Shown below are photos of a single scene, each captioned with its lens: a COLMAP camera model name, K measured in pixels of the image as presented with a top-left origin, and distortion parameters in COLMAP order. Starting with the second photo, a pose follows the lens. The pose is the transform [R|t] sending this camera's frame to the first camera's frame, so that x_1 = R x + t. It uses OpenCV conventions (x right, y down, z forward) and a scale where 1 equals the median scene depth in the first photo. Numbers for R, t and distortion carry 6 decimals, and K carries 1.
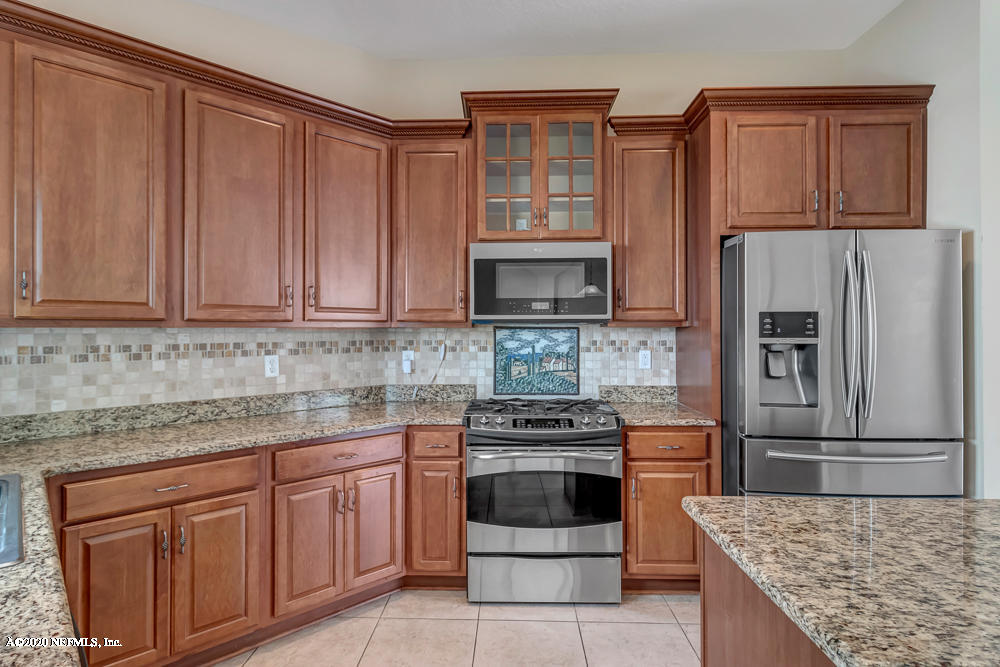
lens RADIAL K [[521.4, 0, 501.5], [0, 521.4, 330.9], [0, 0, 1]] dist [0.002445, 0.000077]
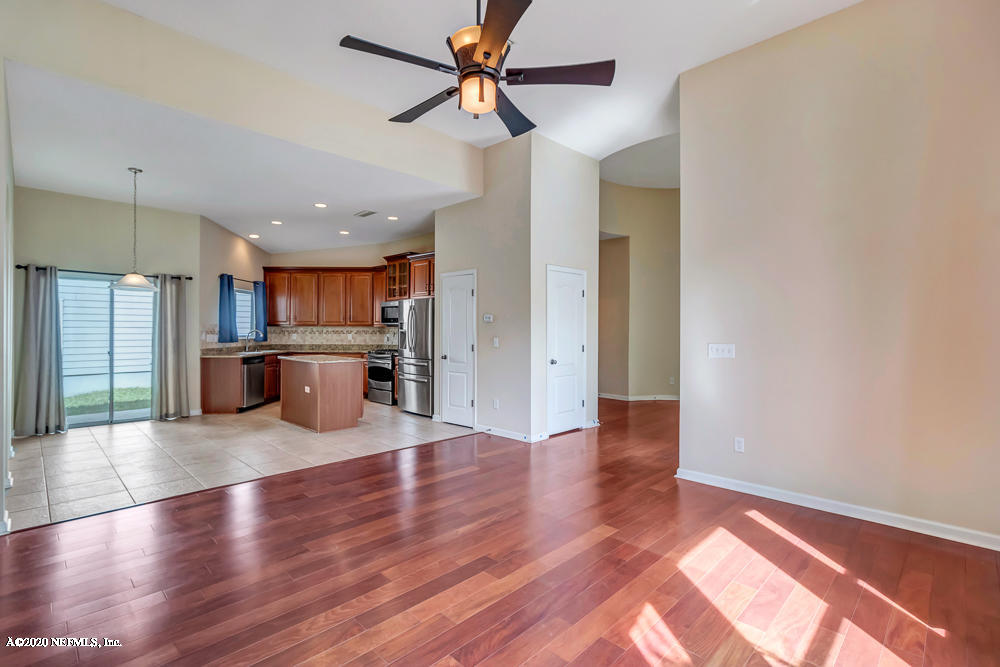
lens RADIAL K [[467.8, 0, 500.1], [0, 467.8, 333.0], [0, 0, 1]] dist [0.000809, 0.000749]
pose [[0.734489, 0.010363, -0.678542, 2.829855], [-0.006125, 0.999944, 0.008642, 0.003831], [0.678593, -0.002191, 0.734511, -0.798044]]
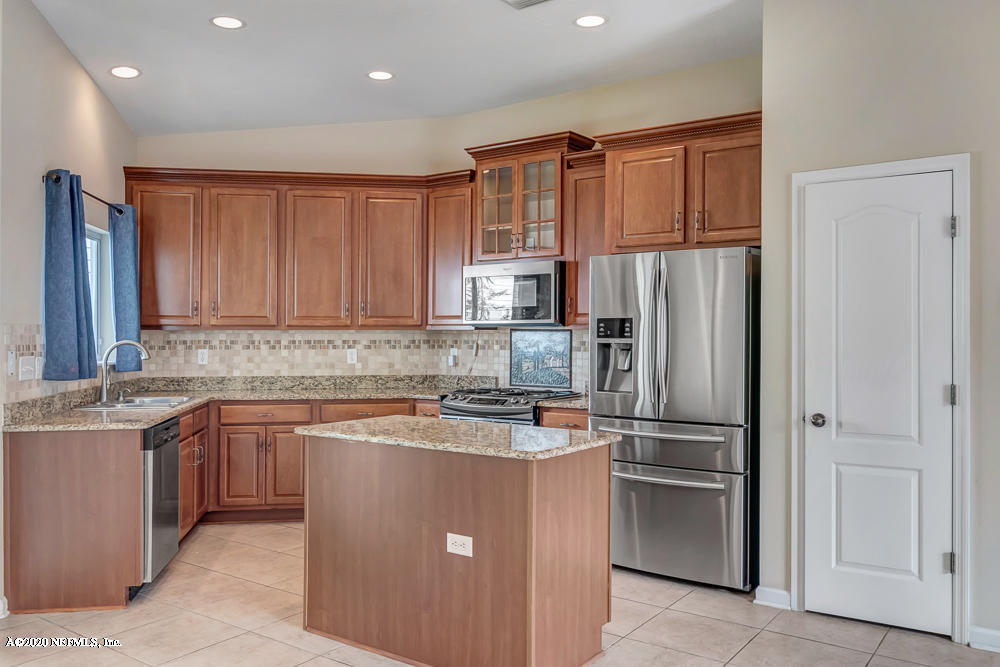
lens RADIAL K [[809.6, 0, 493.7], [0, 809.6, 332.5], [0, 0, 1]] dist [0.012740, -0.001954]
pose [[0.830145, 0.002347, -0.557542, 1.231527], [-0.002651, 0.999996, 0.000262, -0.000771], [0.557541, 0.001260, 0.830149, -0.707067]]
